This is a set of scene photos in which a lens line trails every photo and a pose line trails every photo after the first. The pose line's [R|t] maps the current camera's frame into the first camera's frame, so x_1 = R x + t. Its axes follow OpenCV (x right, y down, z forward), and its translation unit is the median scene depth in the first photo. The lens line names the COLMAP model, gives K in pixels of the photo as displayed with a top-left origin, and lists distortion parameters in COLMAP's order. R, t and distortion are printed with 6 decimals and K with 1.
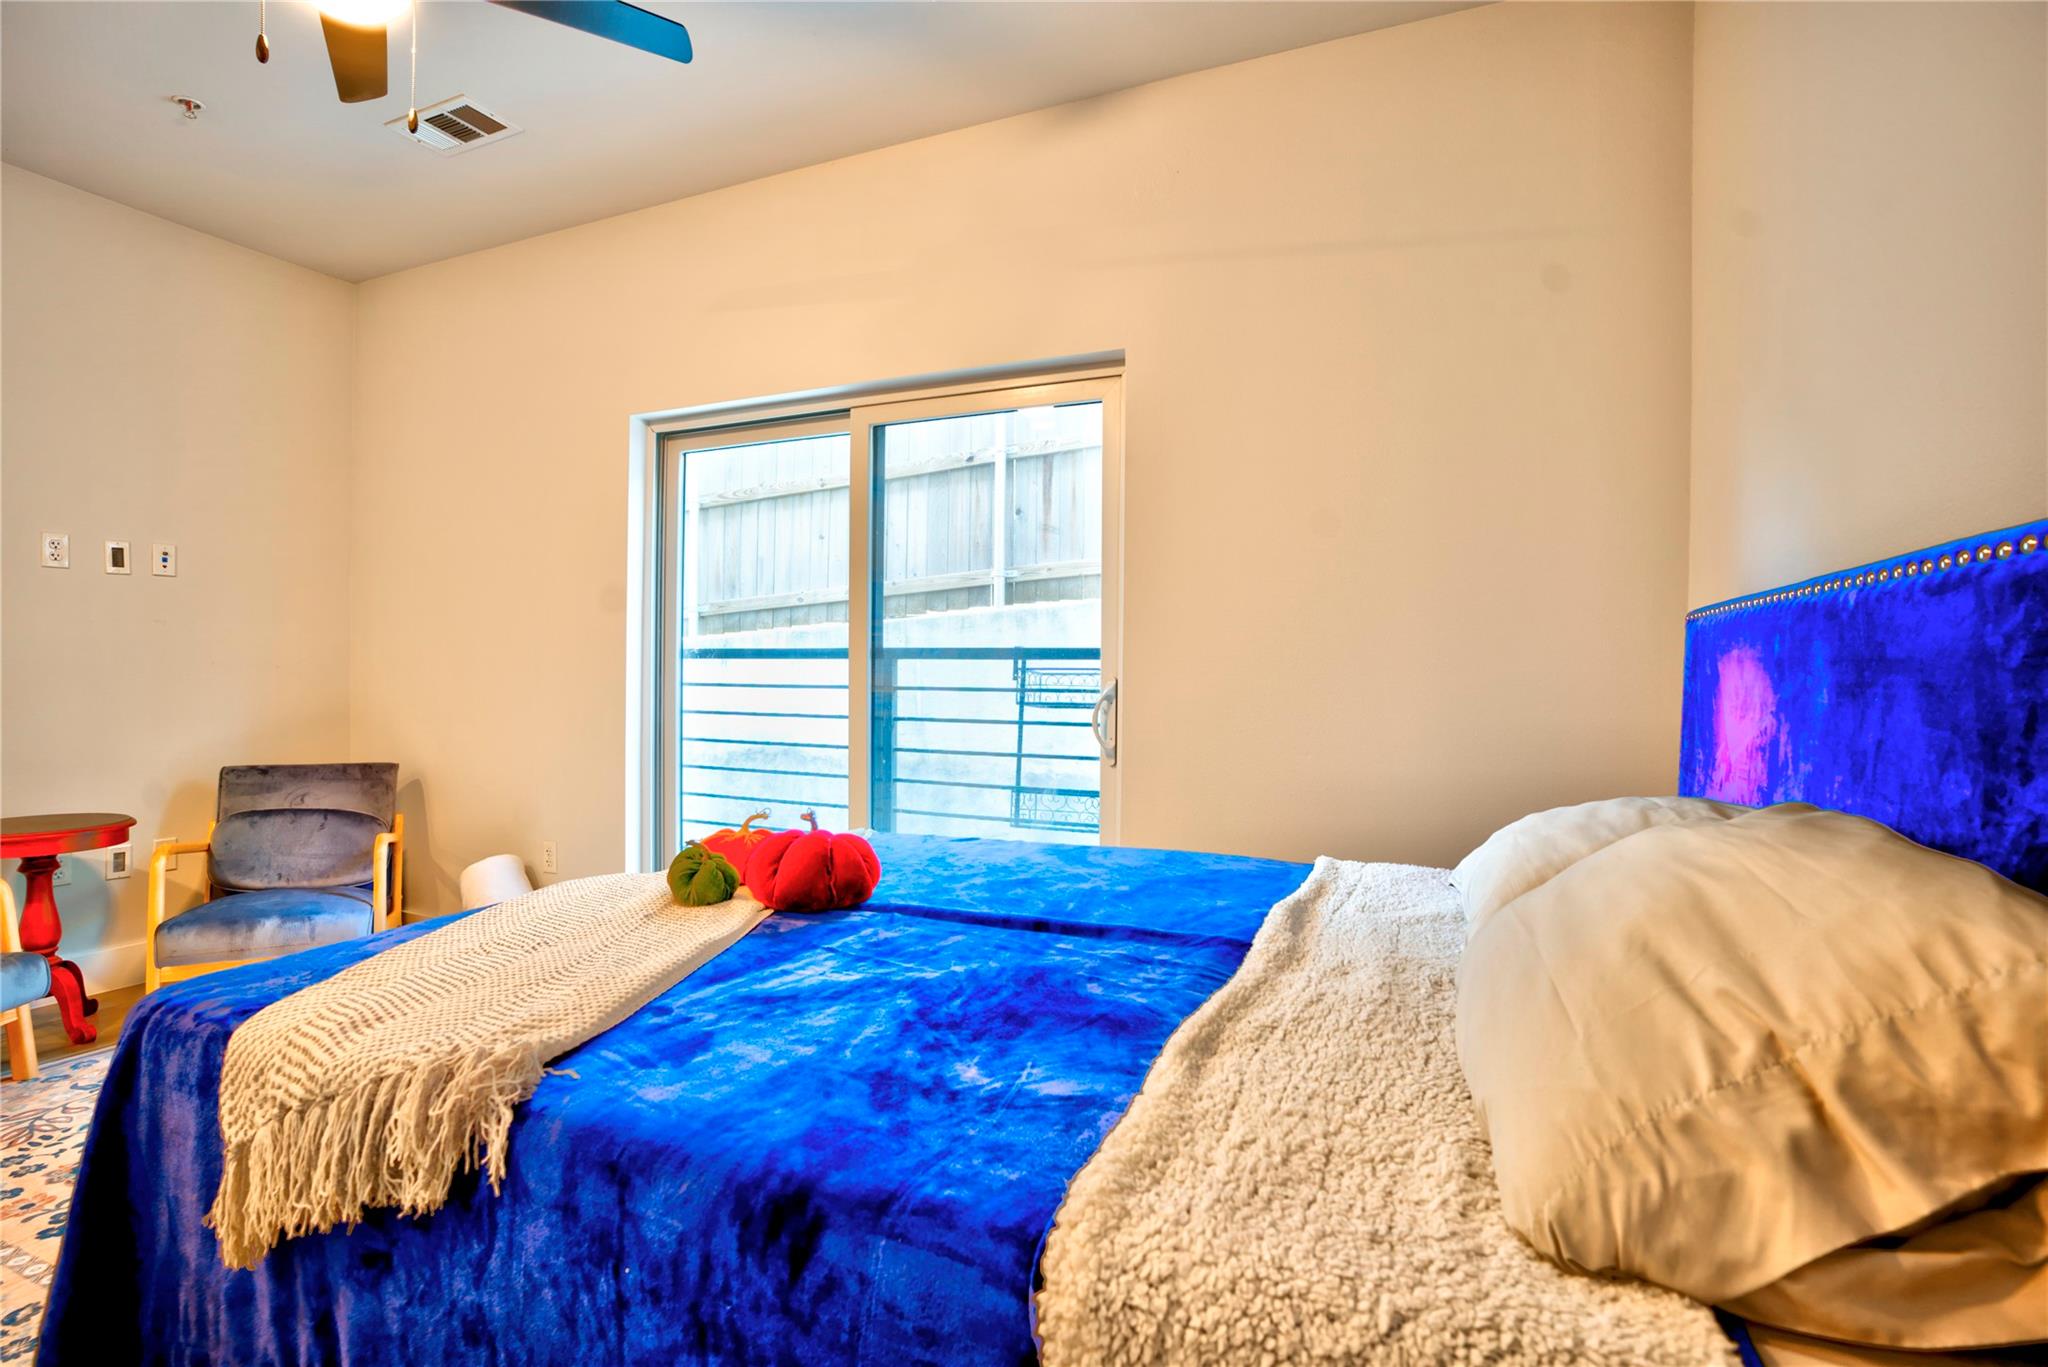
lens RADIAL K [[1056.4, 0, 952.0], [0, 1056.4, 667.9], [0, 0, 1]] dist [-0.002430, -0.000261]
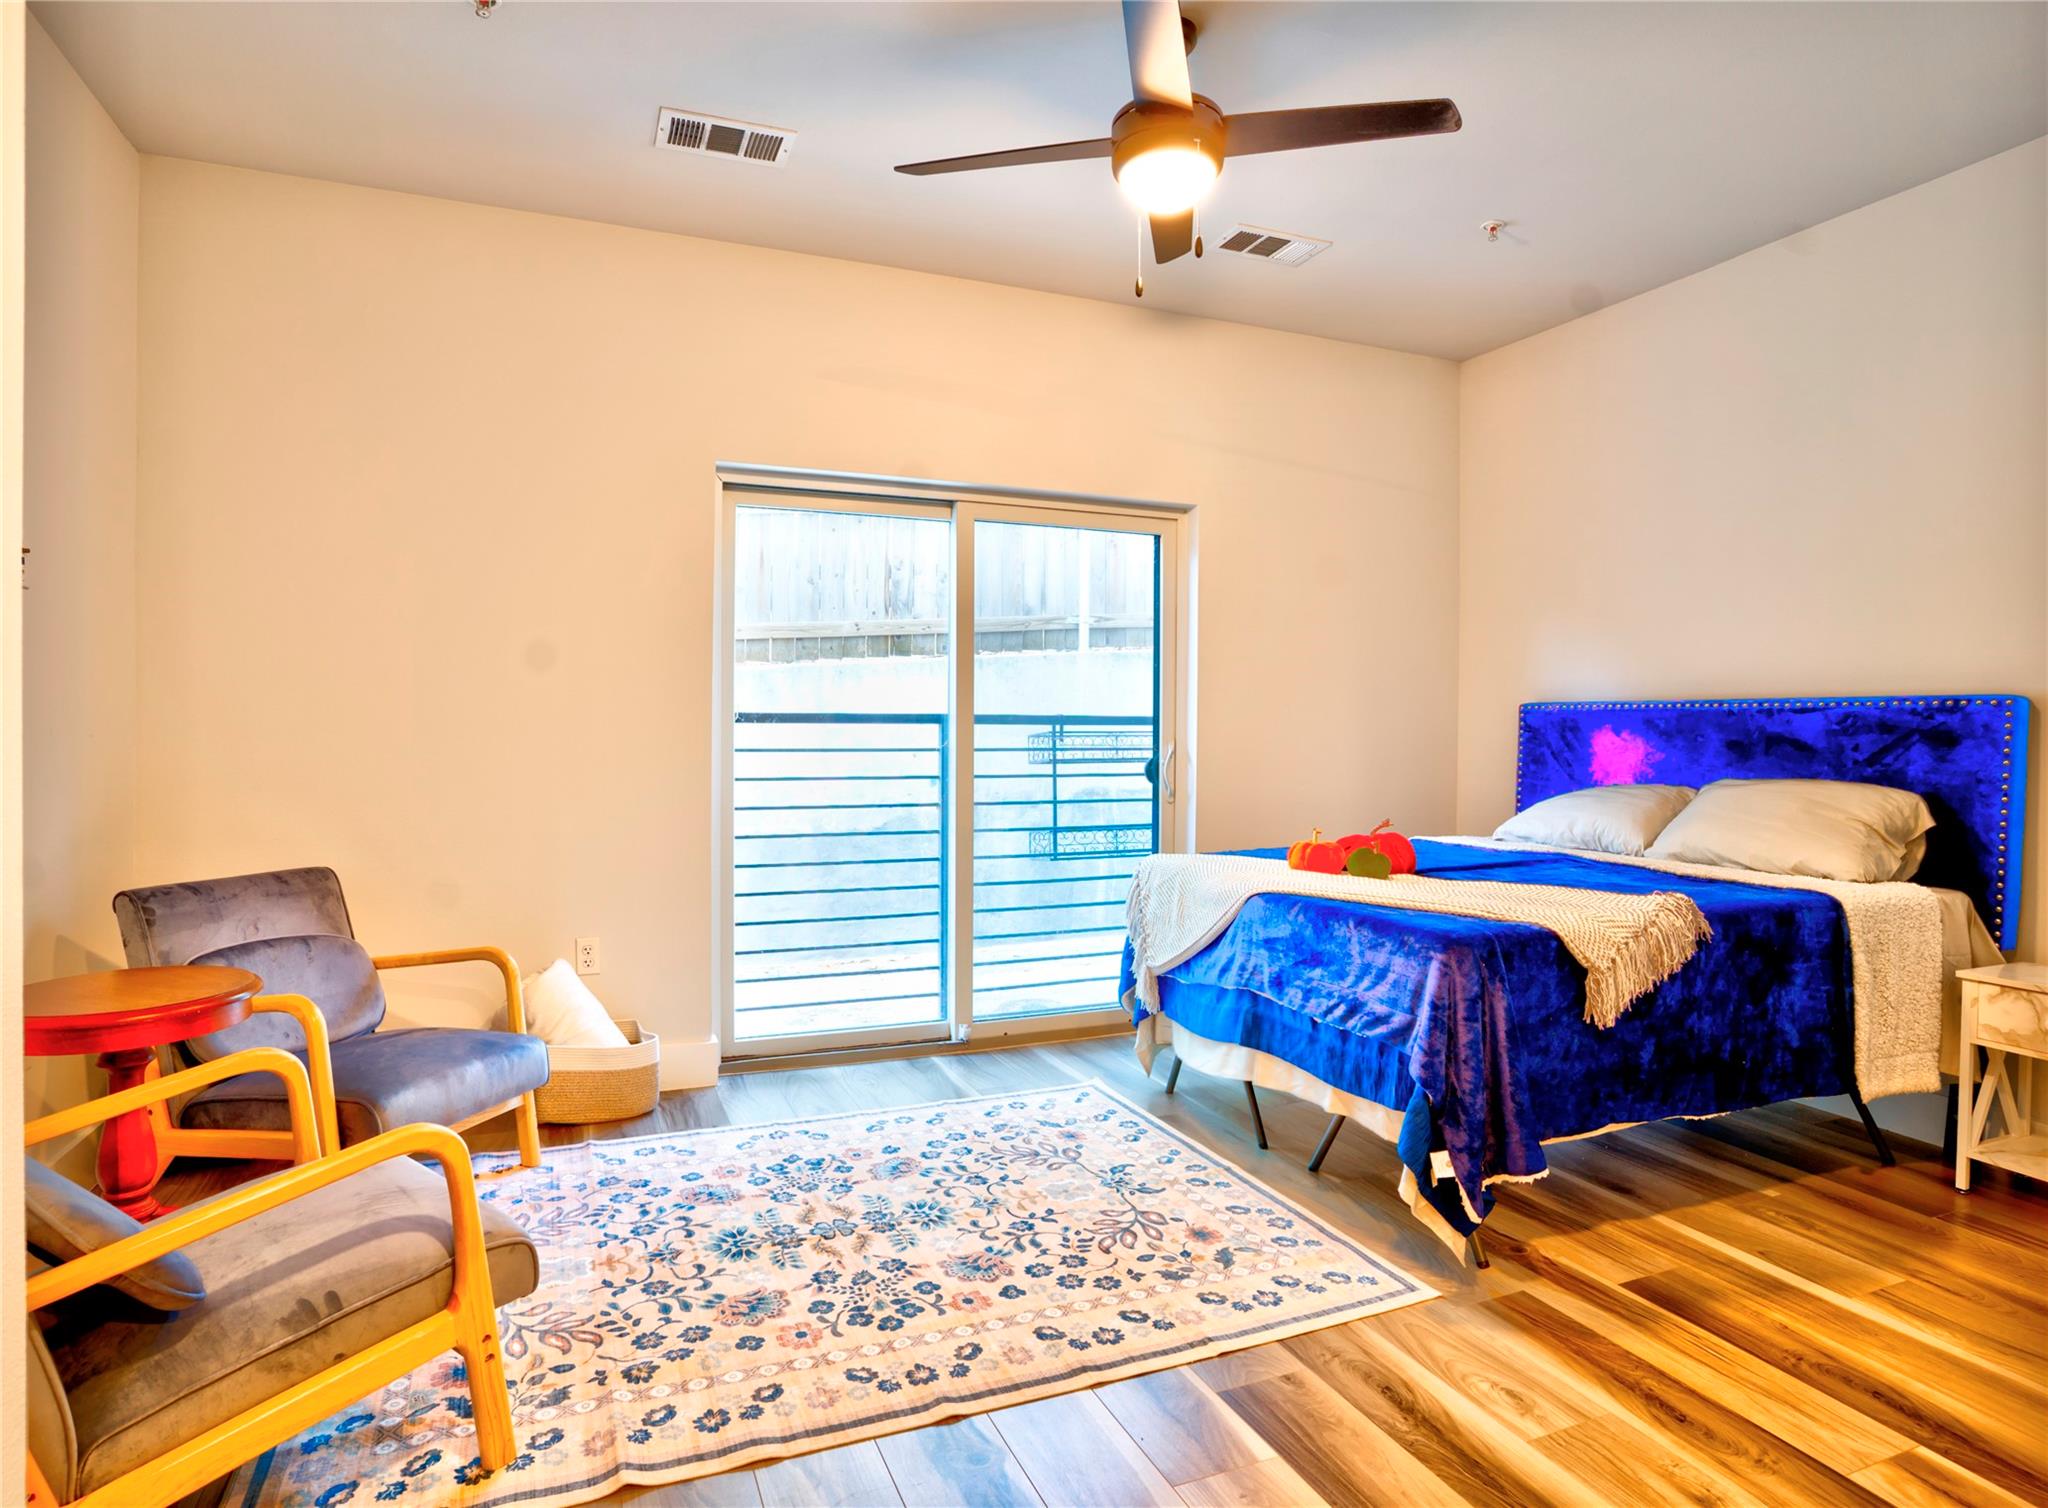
lens RADIAL K [[1123.2, 0, 1011.4], [0, 1123.2, 737.6], [0, 0, 1]] dist [-0.032891, 0.004264]
pose [[0.651605, -0.008743, 0.758508, -0.925691], [-0.000516, 0.999928, 0.011969, -0.008600], [-0.758558, -0.008190, 0.651554, 0.170764]]
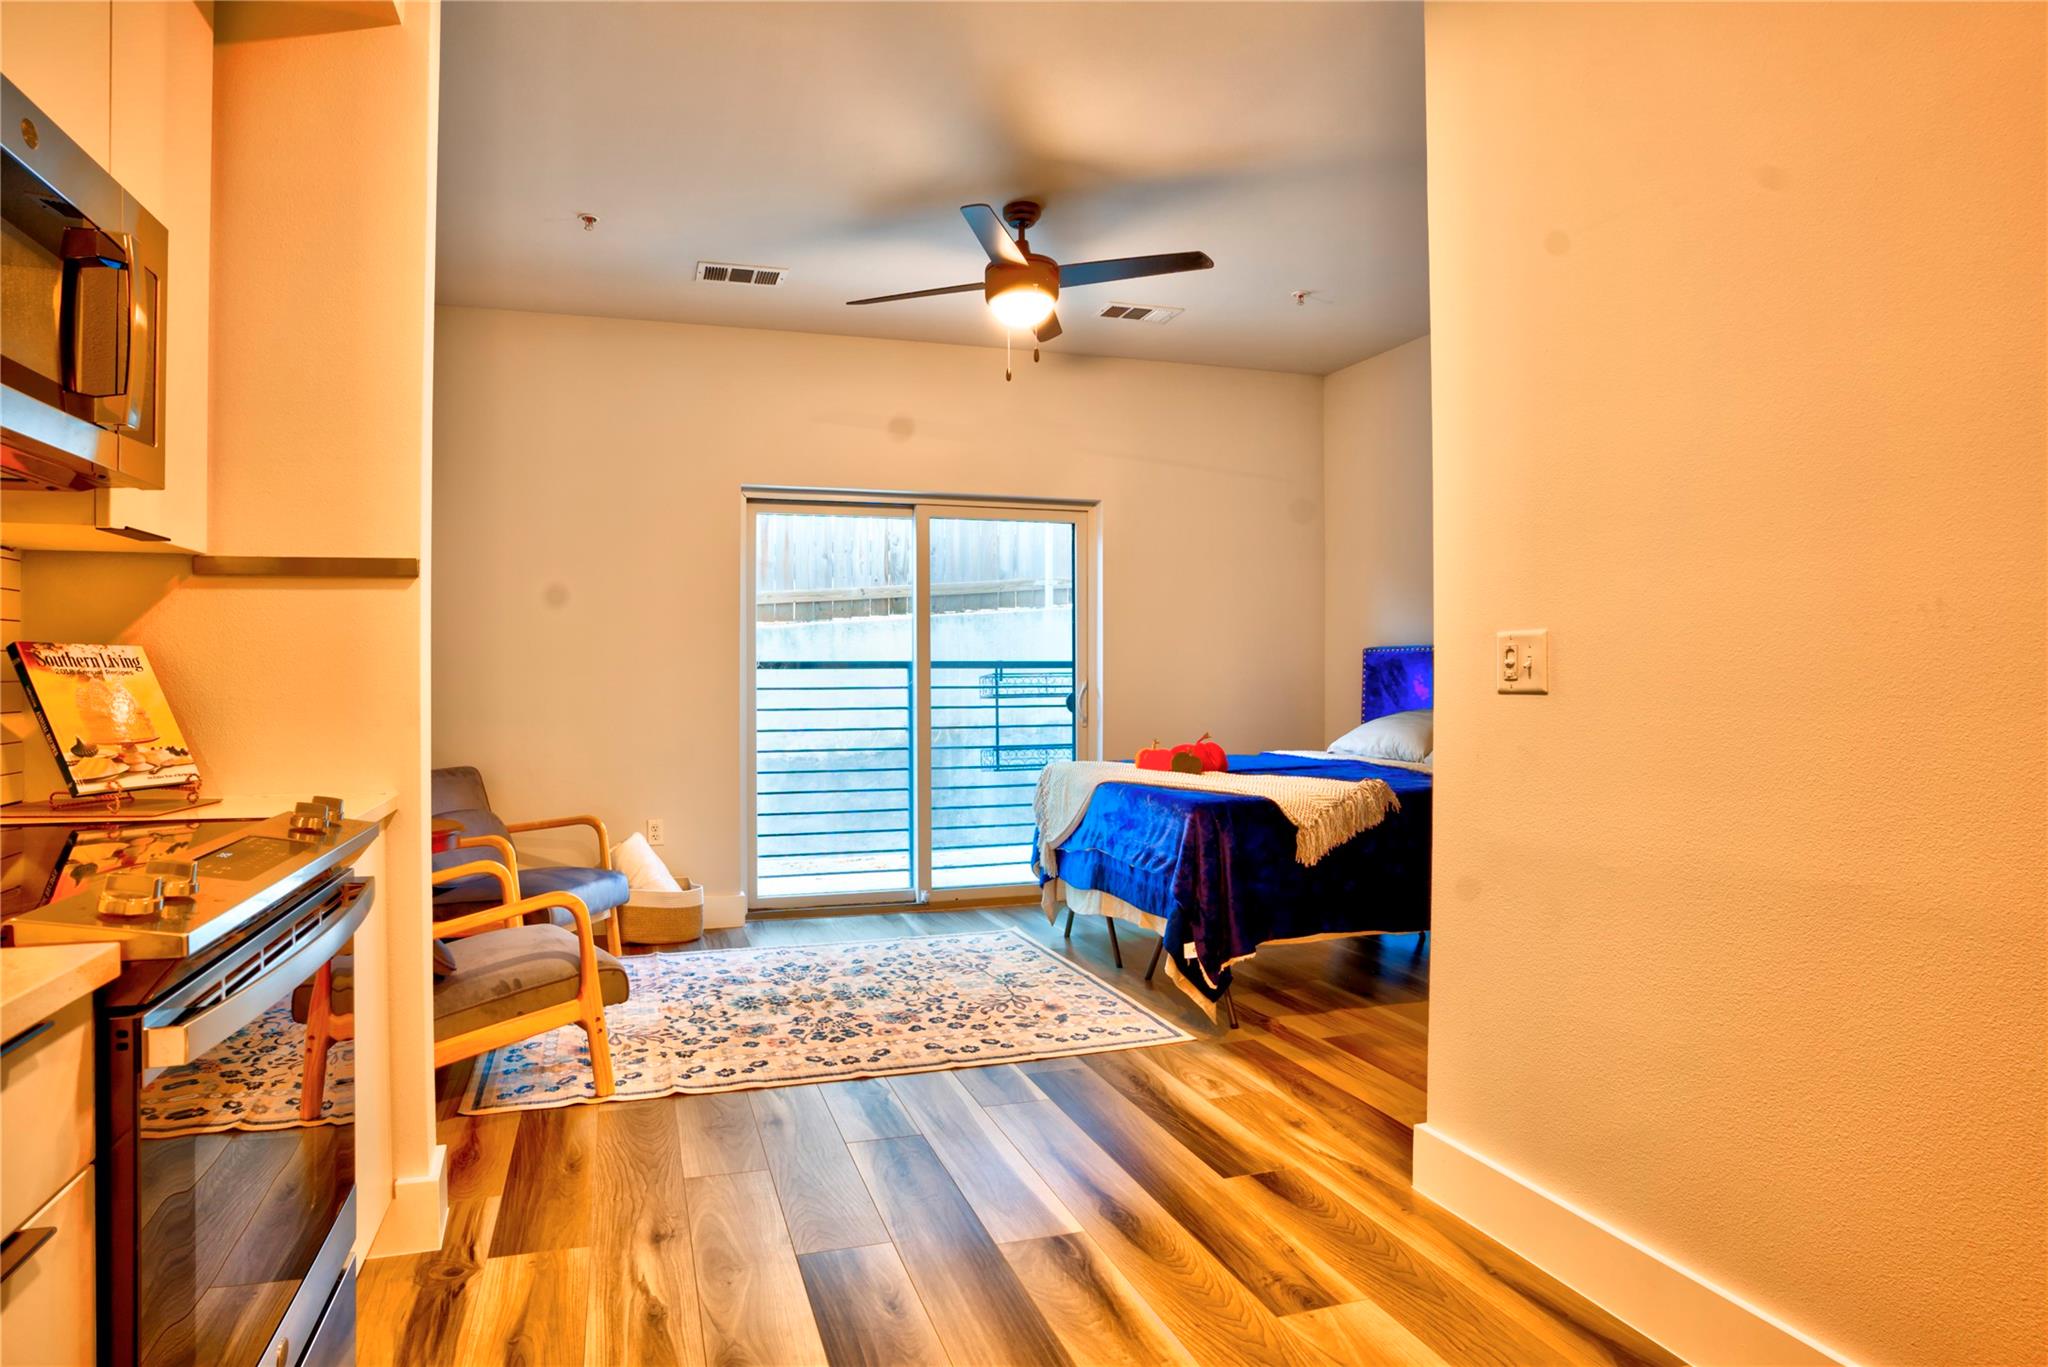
lens RADIAL K [[1071.5, 0, 923.3], [0, 1071.5, 672.2], [0, 0, 1]] dist [-0.045371, 0.001890]
pose [[0.734282, -0.007390, 0.678804, -1.092252], [0.008646, 0.999961, 0.001534, -0.005534], [-0.678789, 0.004743, 0.734318, -0.132943]]
